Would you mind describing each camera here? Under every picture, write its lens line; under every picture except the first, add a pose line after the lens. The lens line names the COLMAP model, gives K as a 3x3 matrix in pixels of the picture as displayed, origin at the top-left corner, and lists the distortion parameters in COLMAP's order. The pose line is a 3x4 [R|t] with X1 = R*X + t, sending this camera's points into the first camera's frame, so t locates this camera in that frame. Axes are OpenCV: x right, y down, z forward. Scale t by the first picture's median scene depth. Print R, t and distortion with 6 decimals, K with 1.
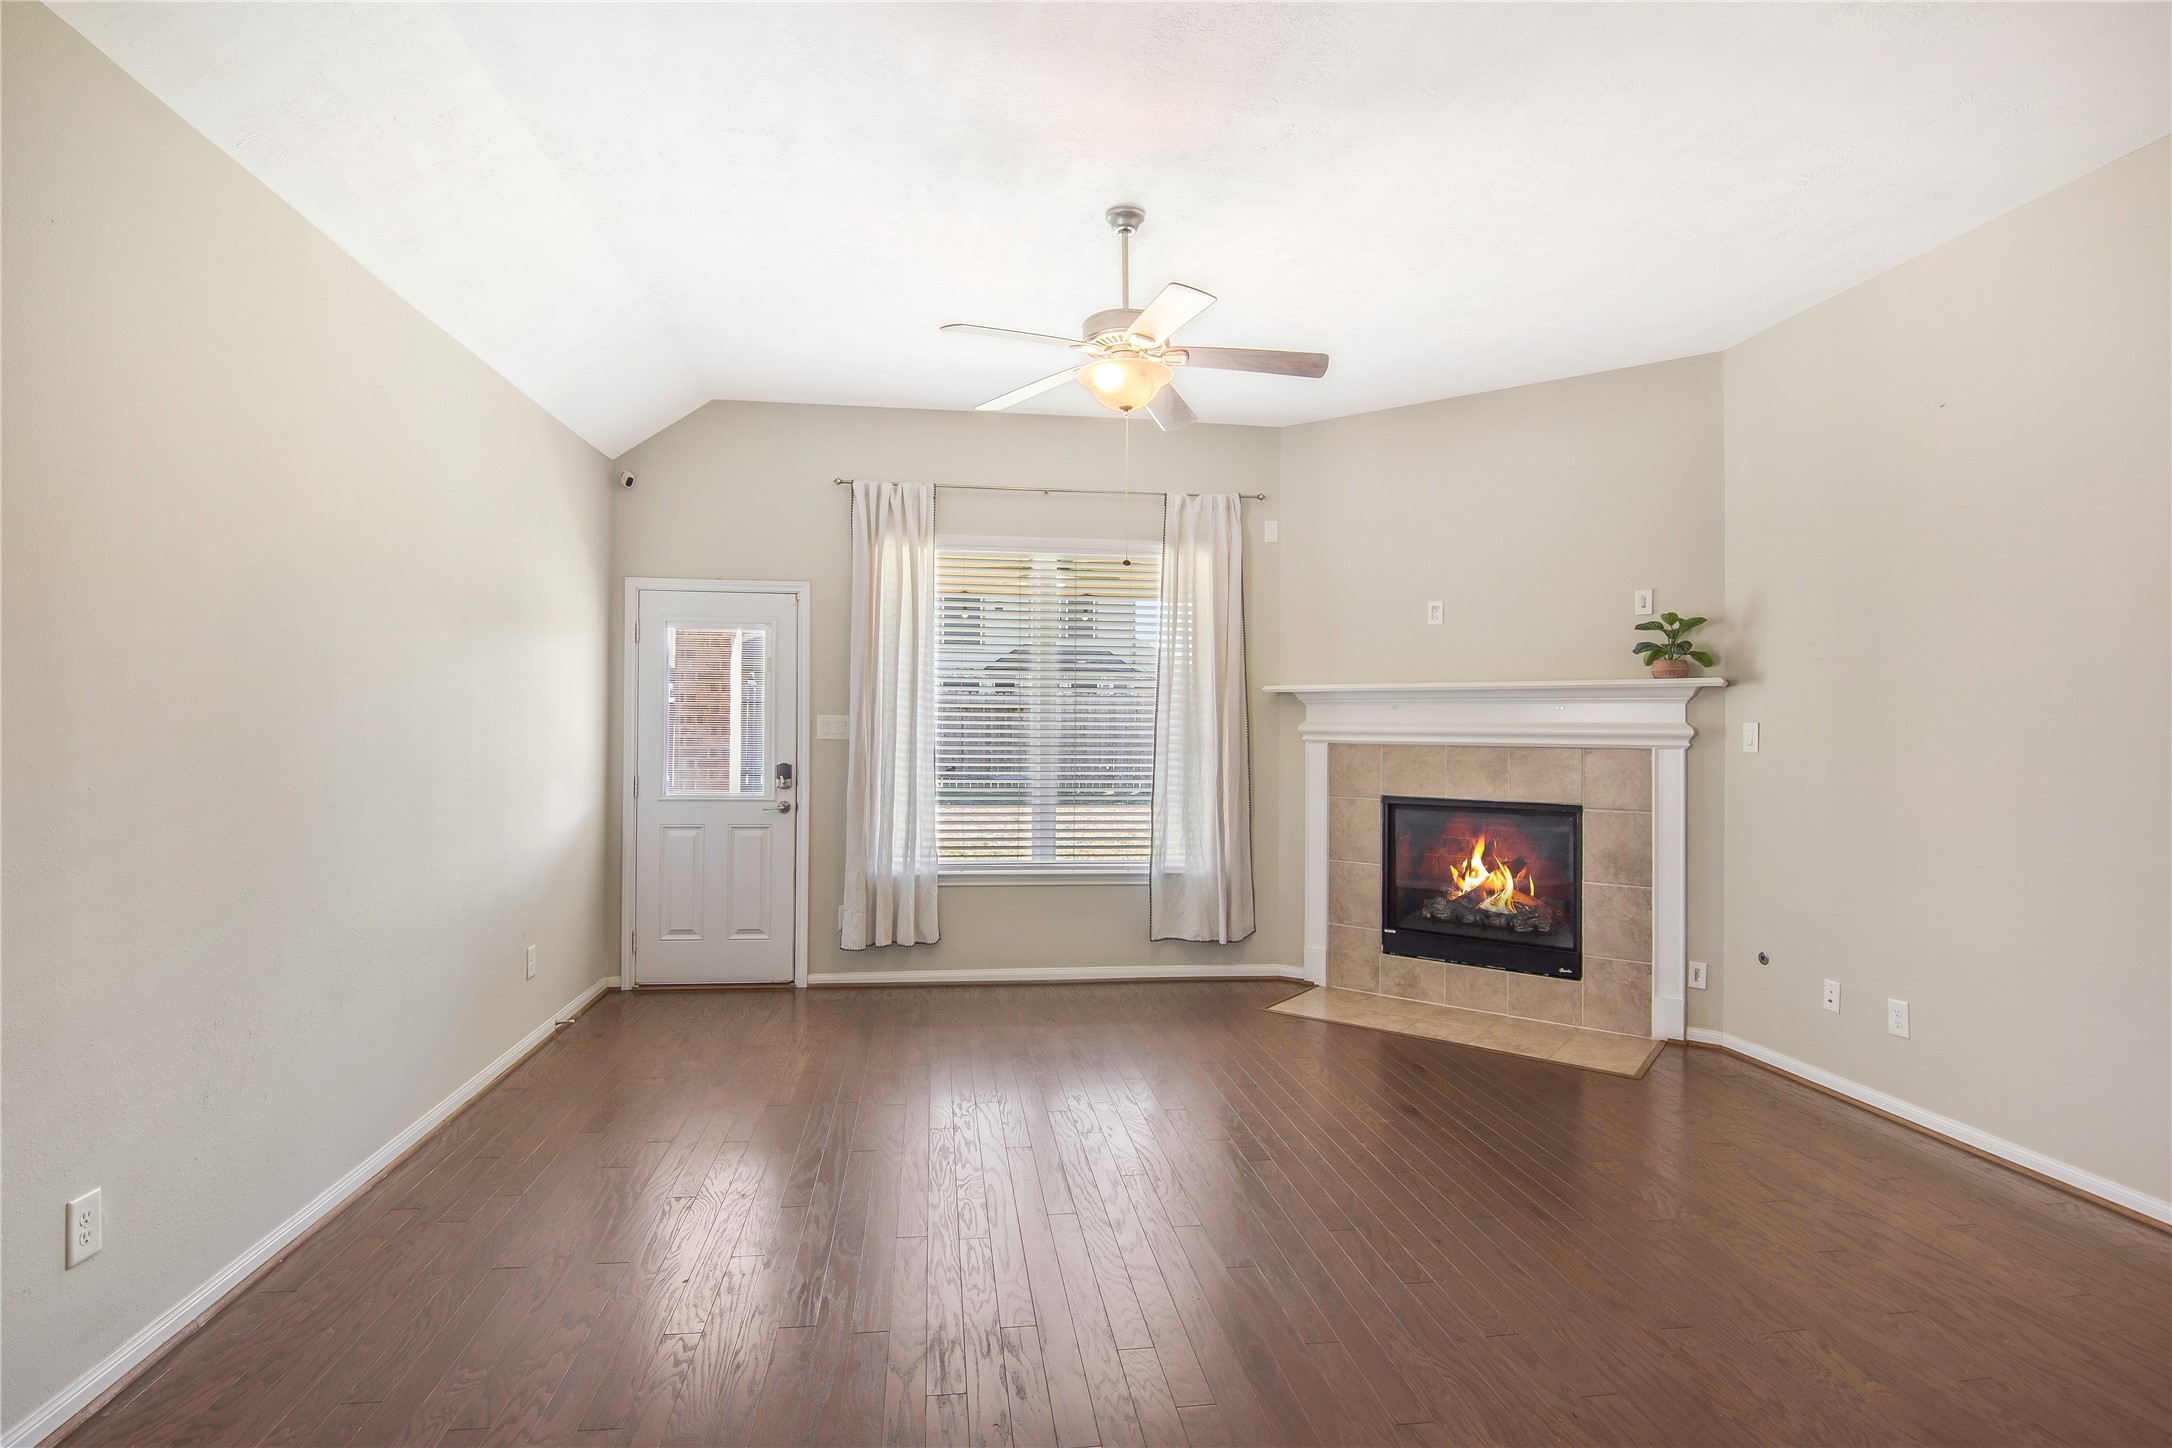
lens RADIAL K [[1094.5, 0, 1046.8], [0, 1094.5, 735.5], [0, 0, 1]] dist [0.003197, -0.012265]
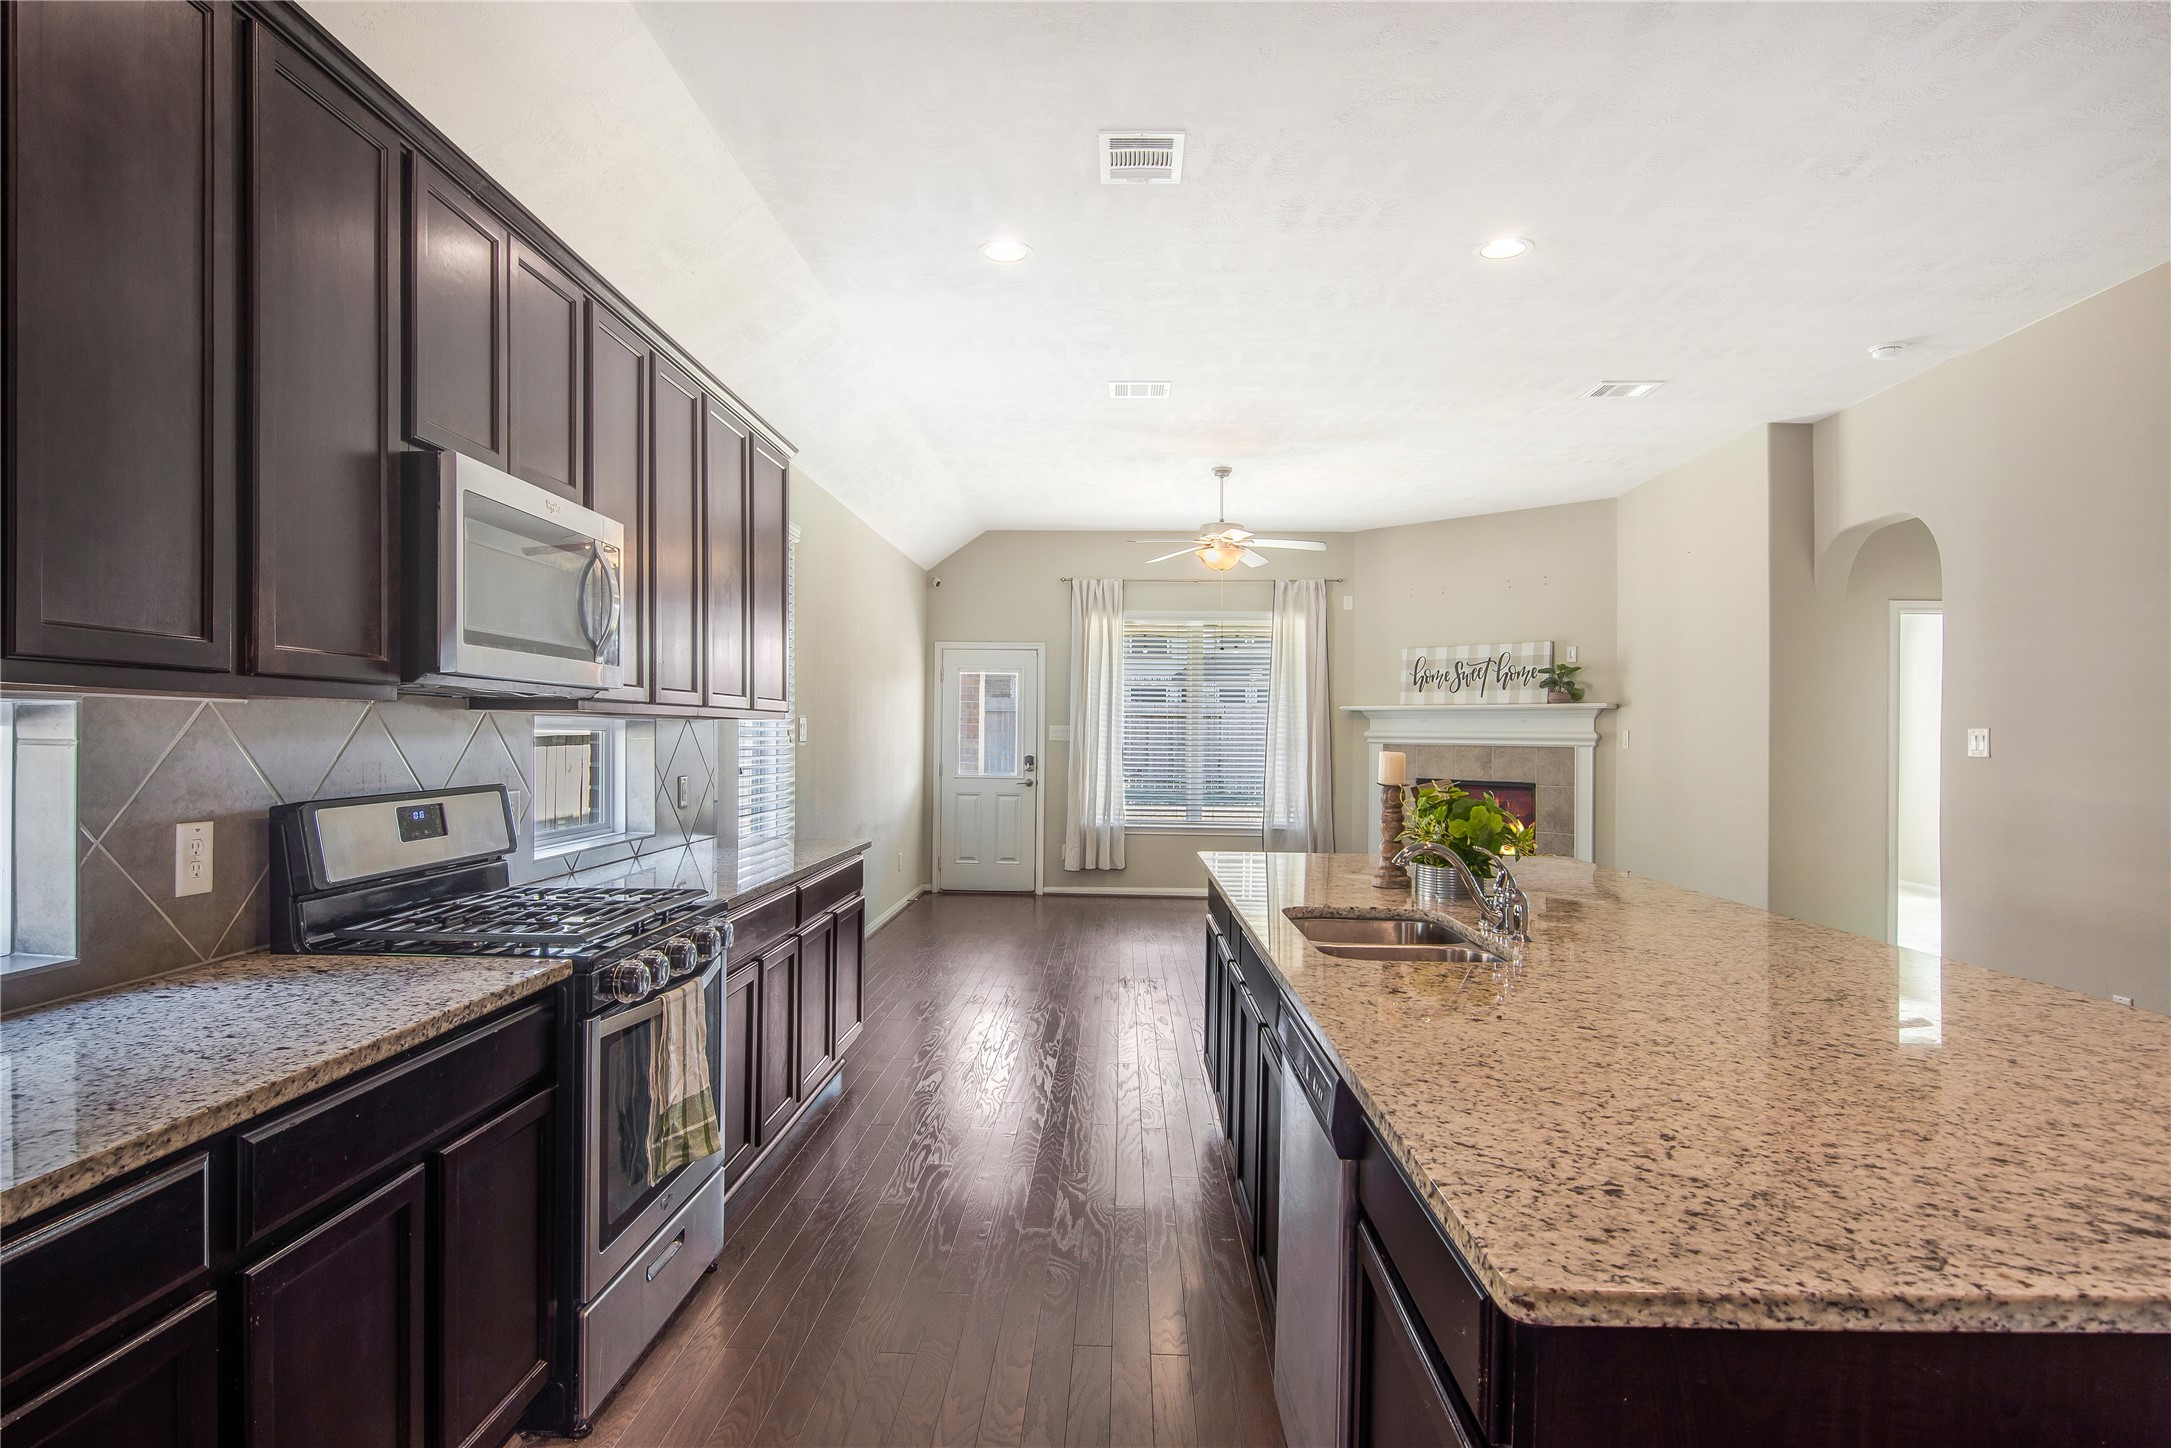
lens RADIAL K [[1135.8, 0, 1032.3], [0, 1135.8, 751.7], [0, 0, 1]] dist [0.002472, -0.003502]
pose [[0.983124, 0.004600, -0.182881, 0.069781], [-0.003258, 0.999966, 0.007640, 0.007133], [0.182910, -0.006915, 0.983105, -0.642897]]
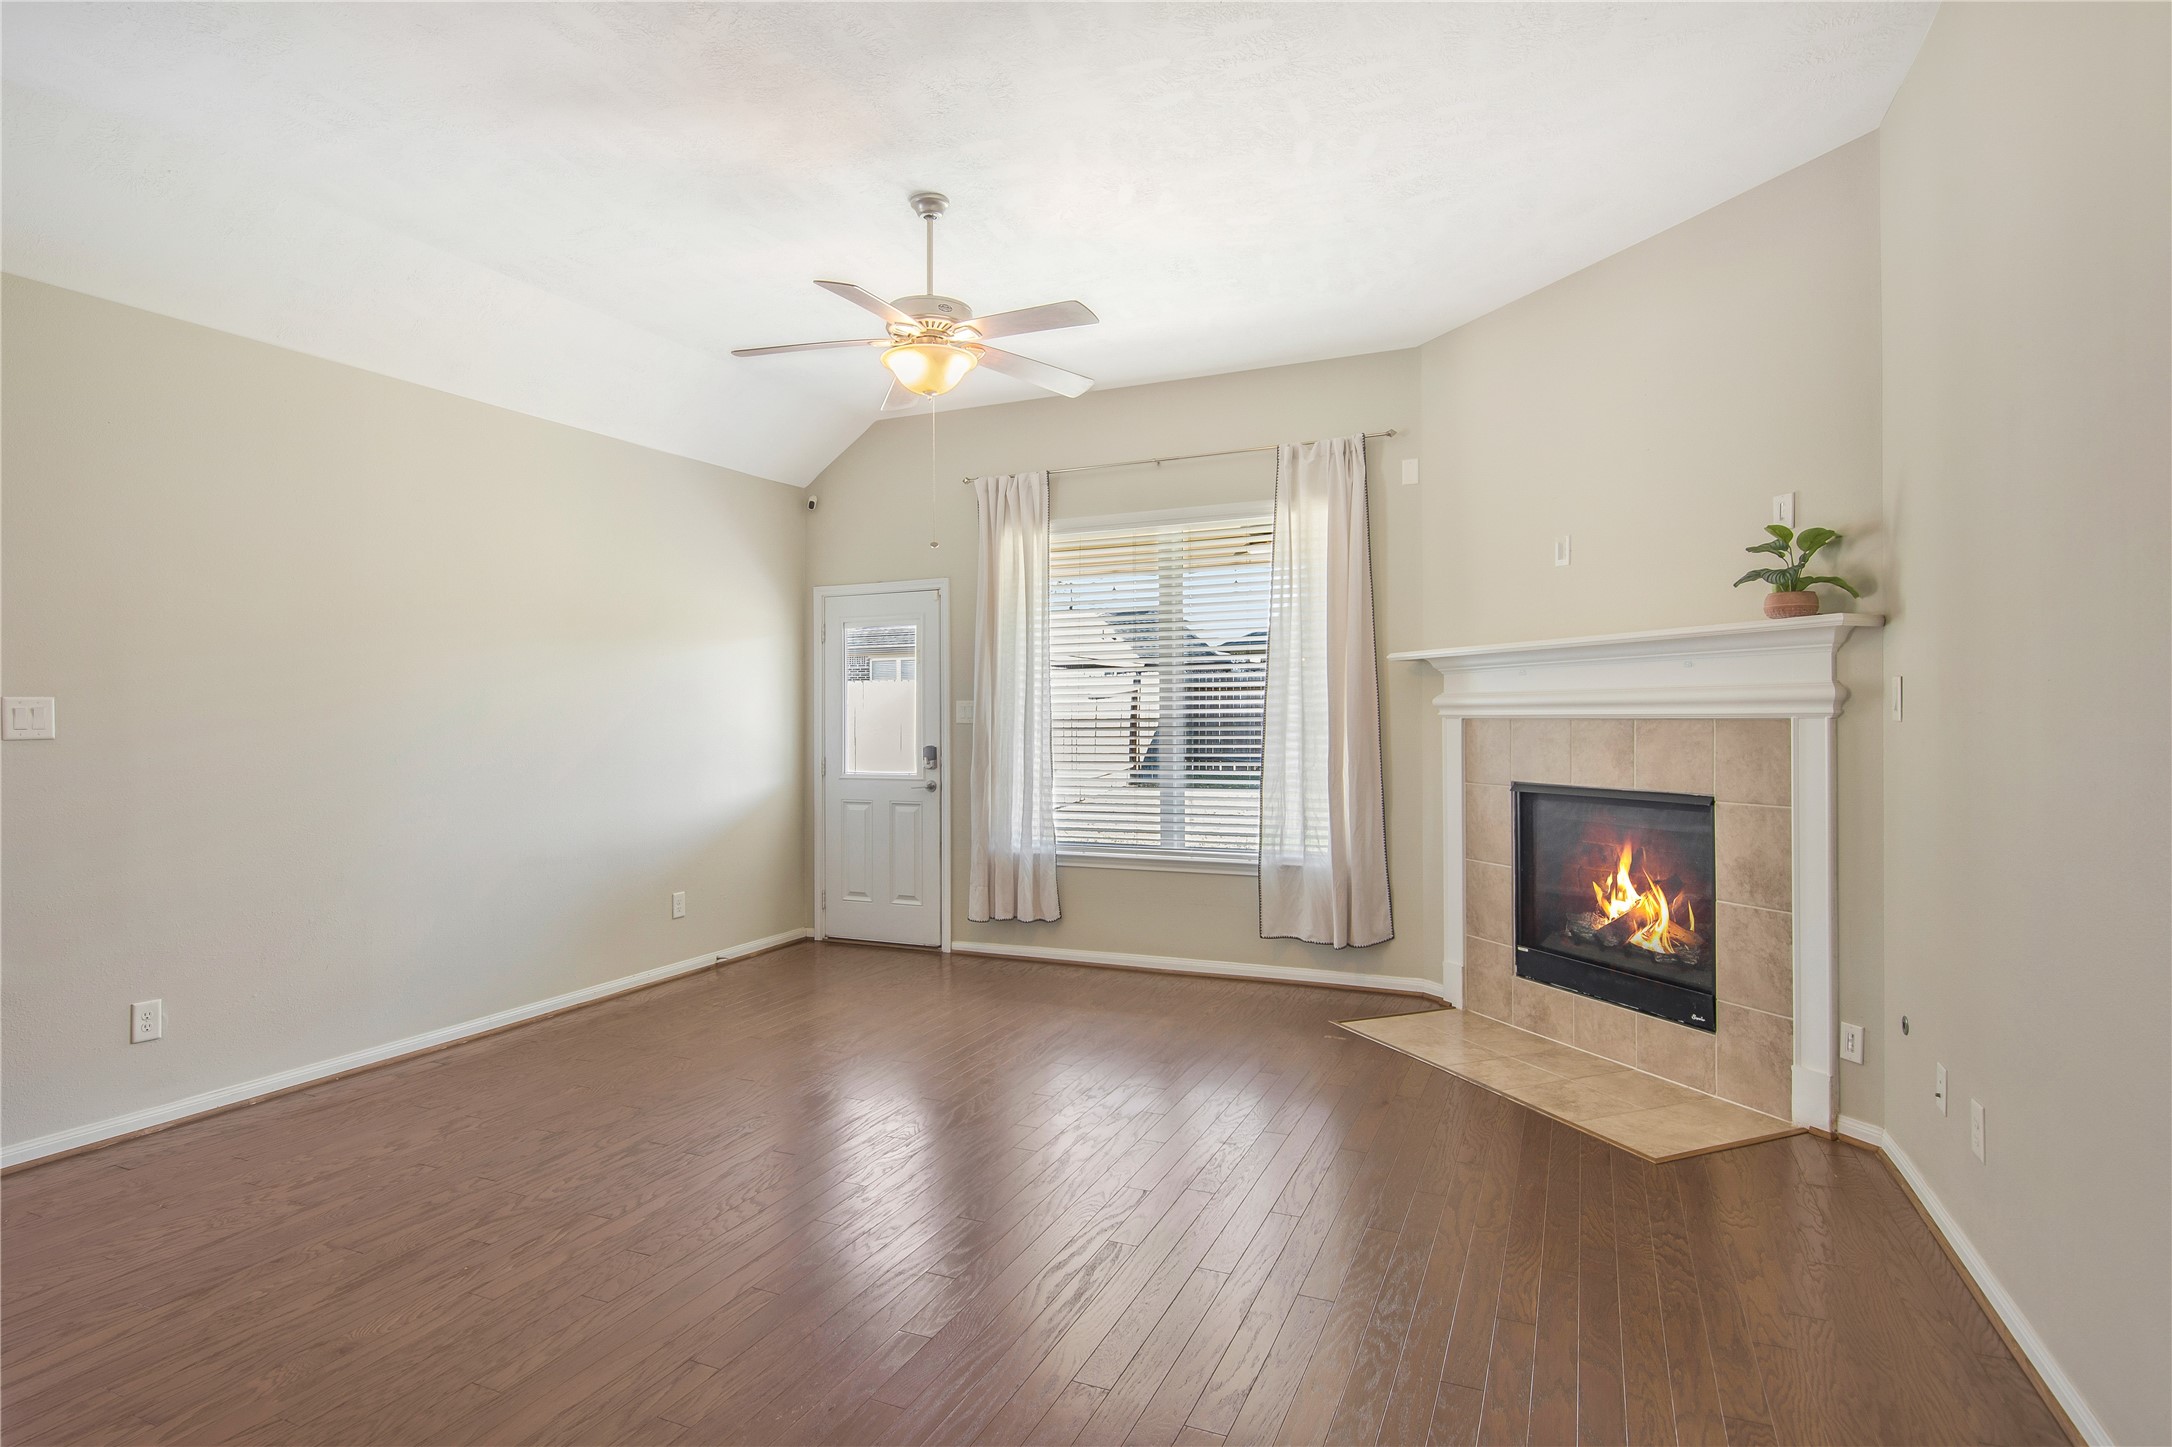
lens RADIAL K [[1136.4, 0, 1025.9], [0, 1136.4, 739.9], [0, 0, 1]] dist [0.002472, -0.003502]
pose [[0.846723, -0.007835, -0.531976, 0.444888], [0.015850, 0.999819, 0.010501, 0.008975], [0.531798, -0.017323, 0.846694, 0.092834]]
